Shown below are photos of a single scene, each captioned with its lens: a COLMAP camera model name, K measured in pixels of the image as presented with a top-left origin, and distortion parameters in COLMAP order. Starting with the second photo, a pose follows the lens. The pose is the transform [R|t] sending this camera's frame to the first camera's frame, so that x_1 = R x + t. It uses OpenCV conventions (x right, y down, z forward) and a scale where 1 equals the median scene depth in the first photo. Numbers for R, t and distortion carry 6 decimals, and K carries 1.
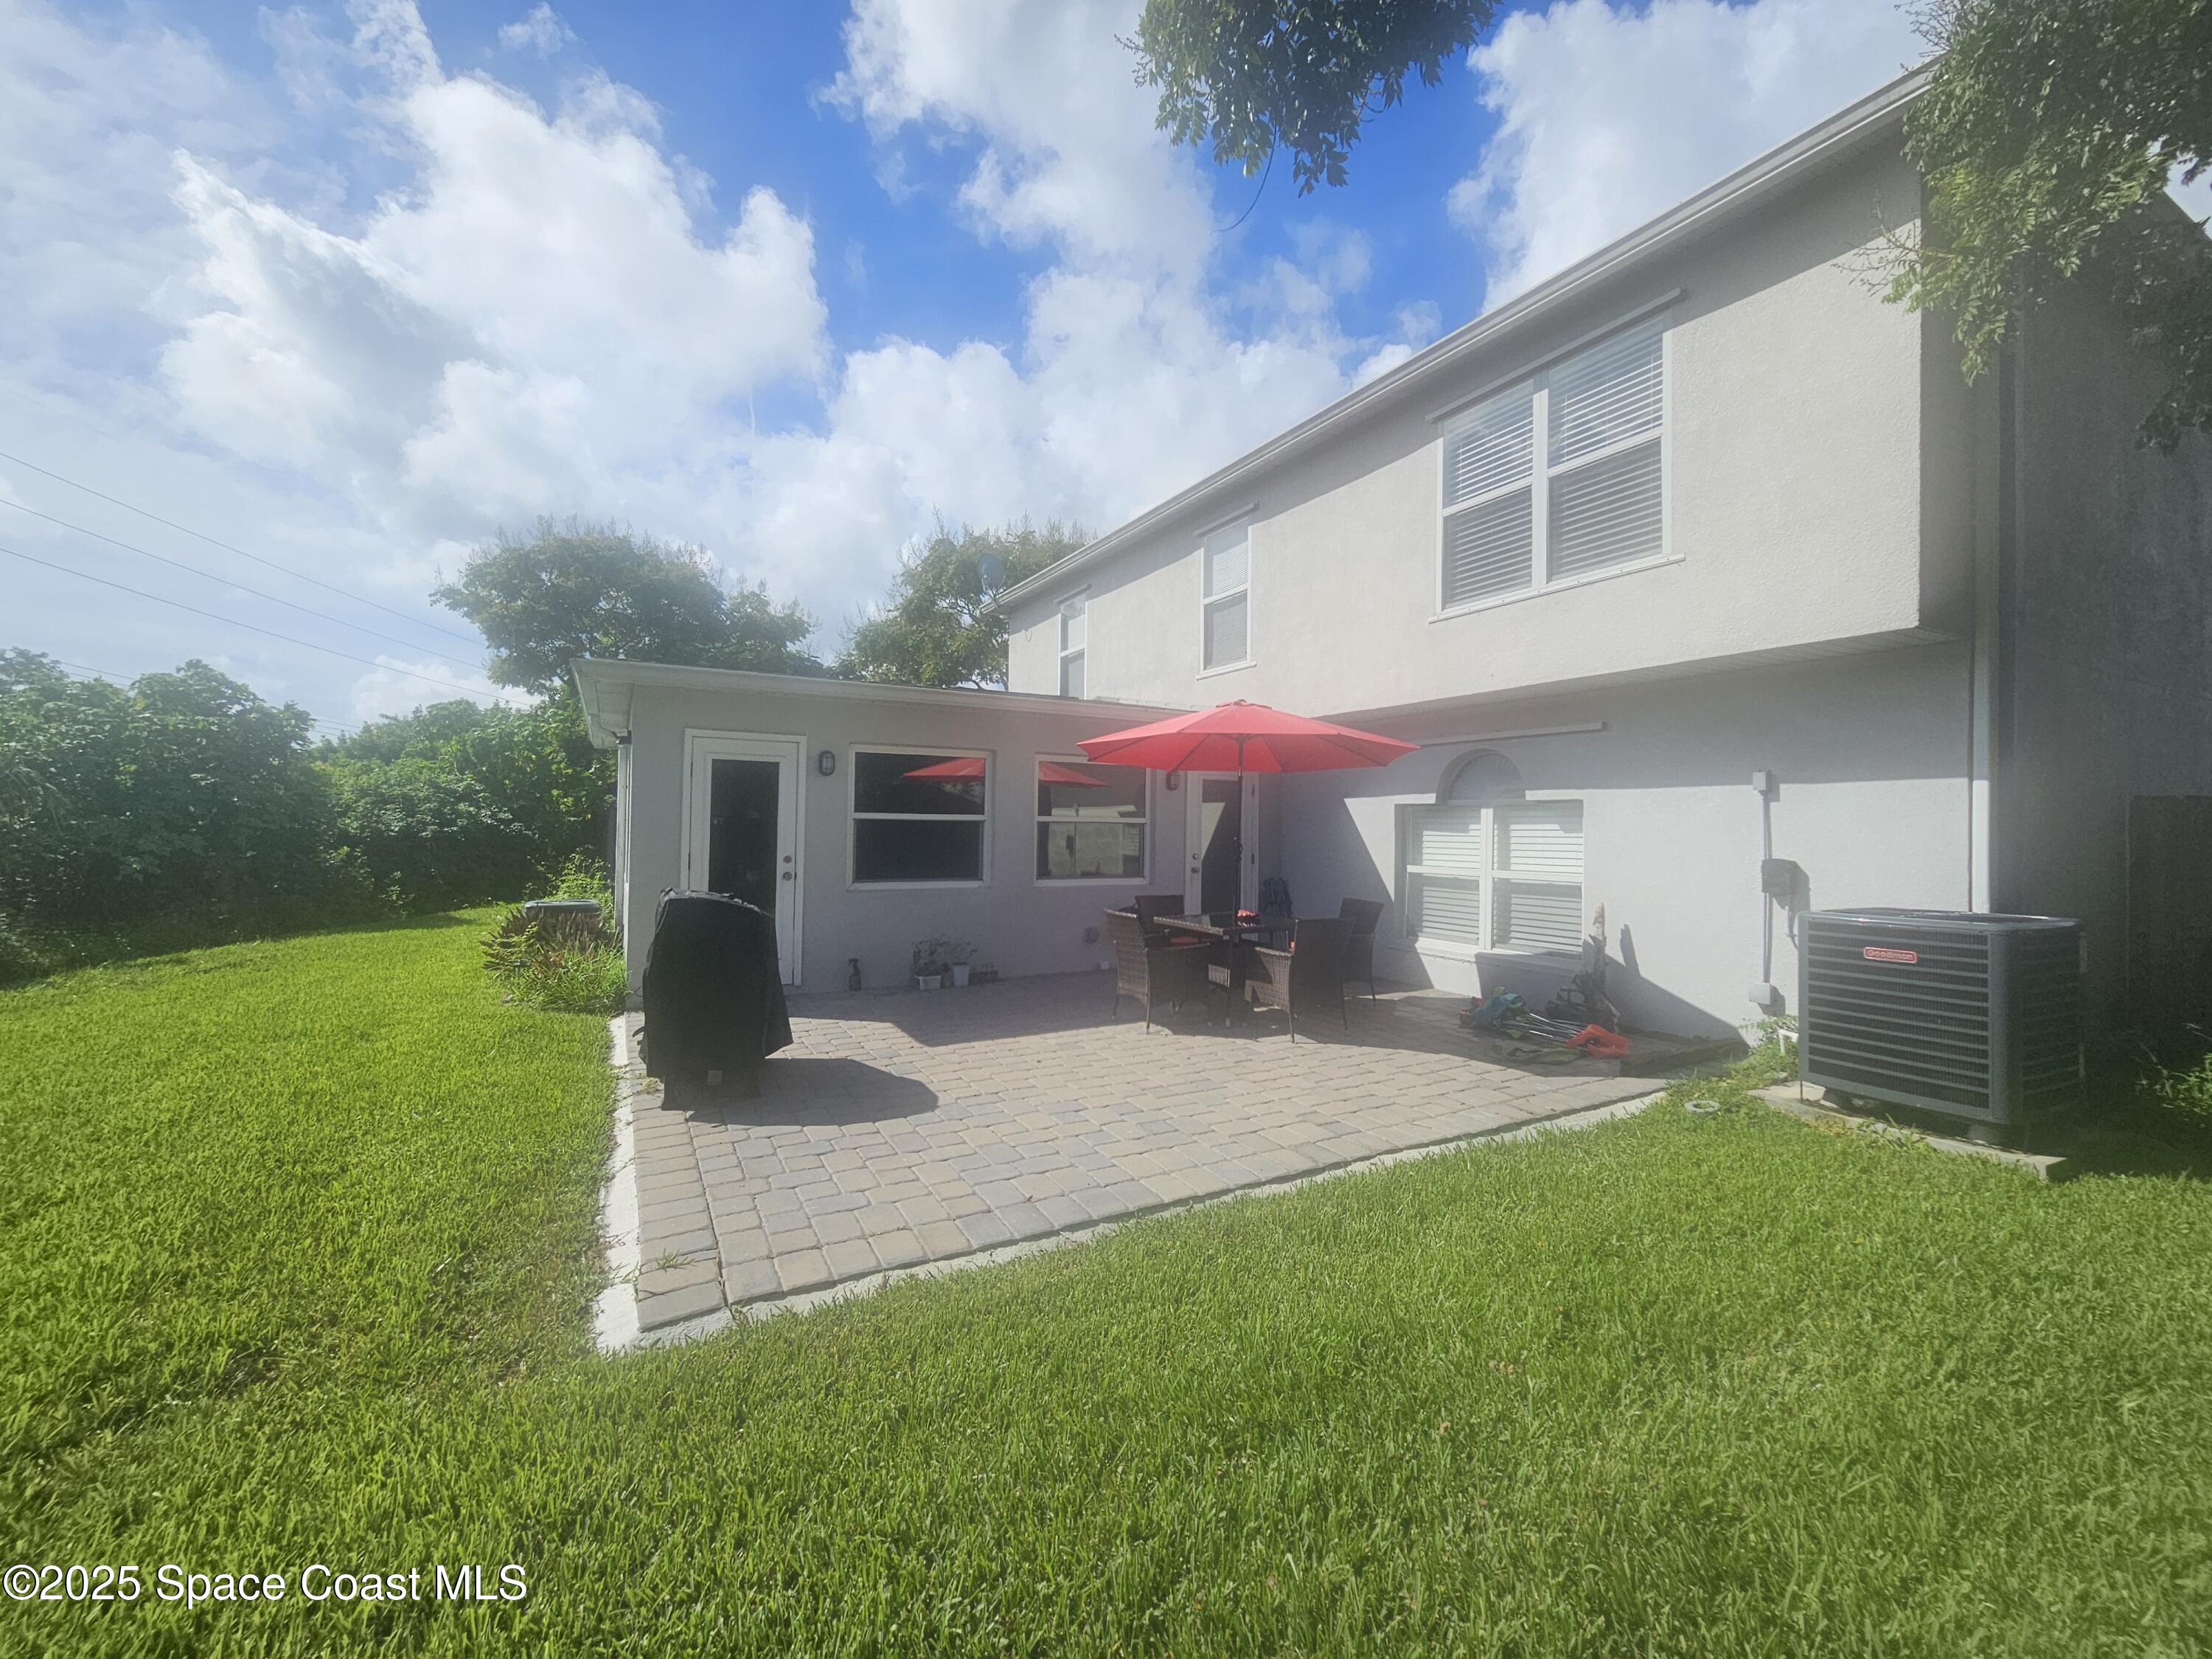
lens RADIAL K [[891.5, 0, 1106.0], [0, 891.5, 829.5], [0, 0, 1]] dist [-0.000772, -0.000033]
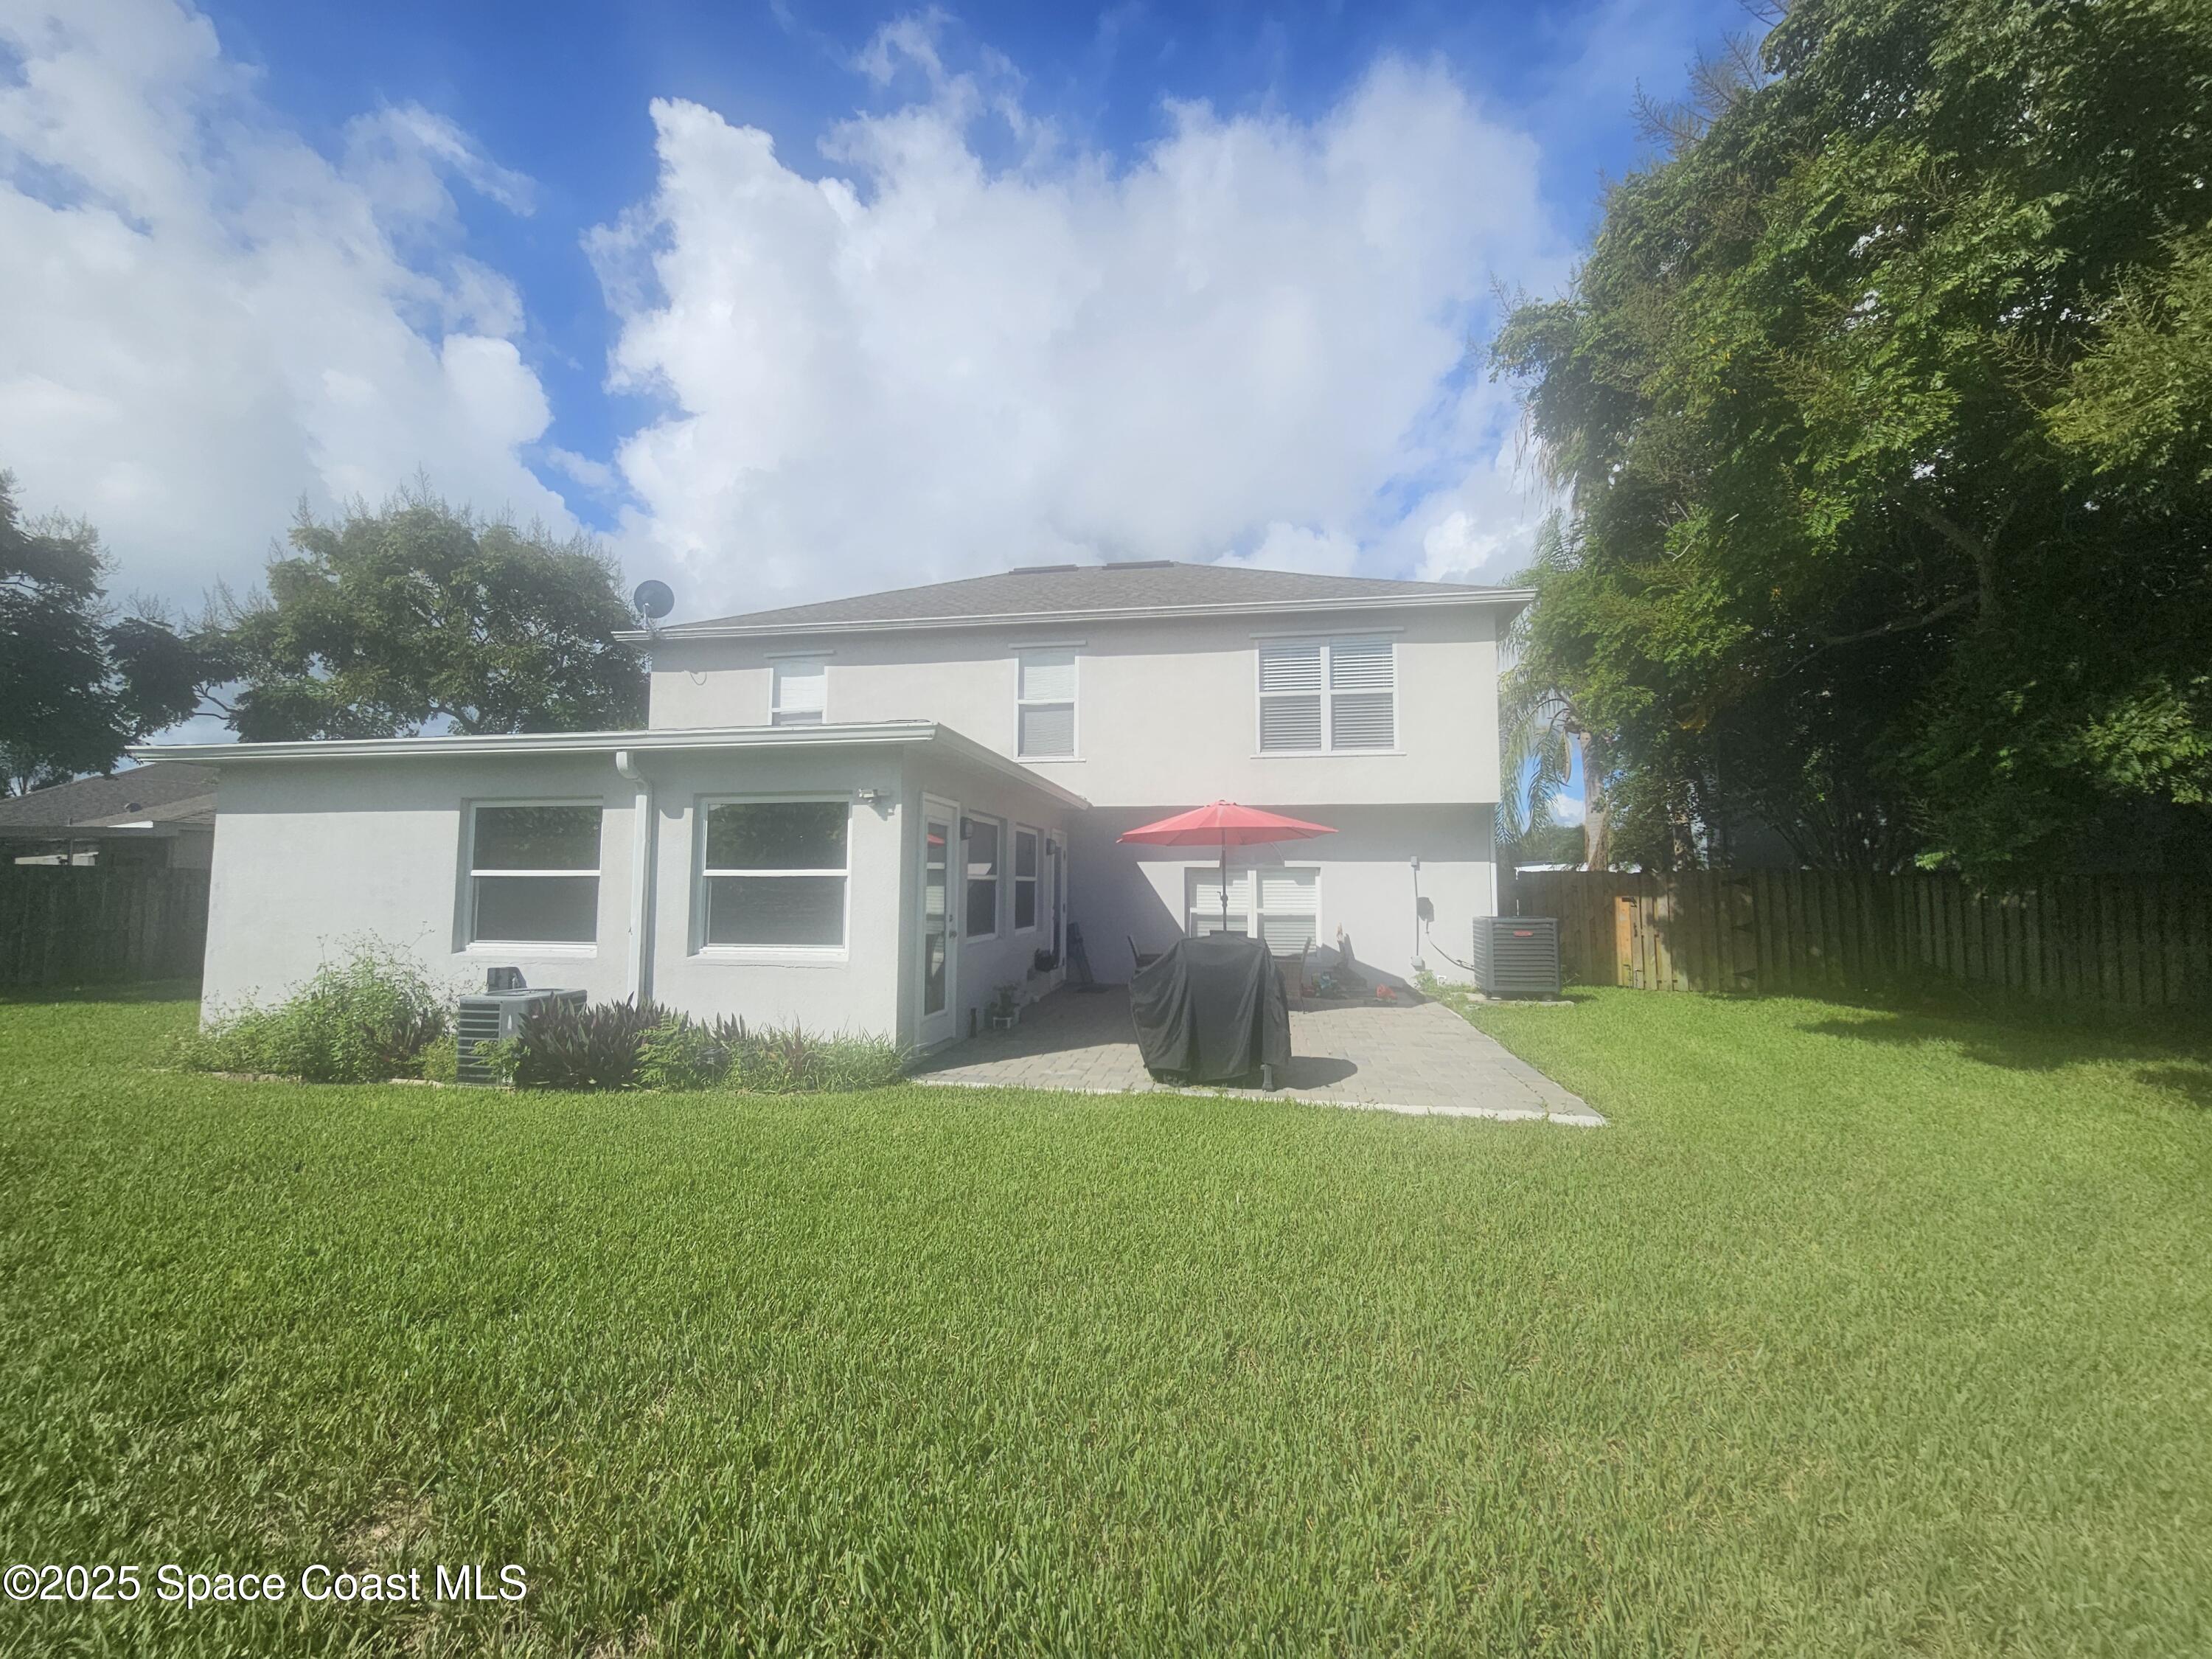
lens RADIAL K [[898.0, 0, 1106.0], [0, 898.0, 829.5], [0, 0, 1]] dist [0.000147, 0.000013]
pose [[0.639586, 0.042867, 0.767524, -1.095415], [0.002234, 0.998336, -0.057620, -0.005834], [-0.768717, 0.038567, 0.638426, 0.156060]]
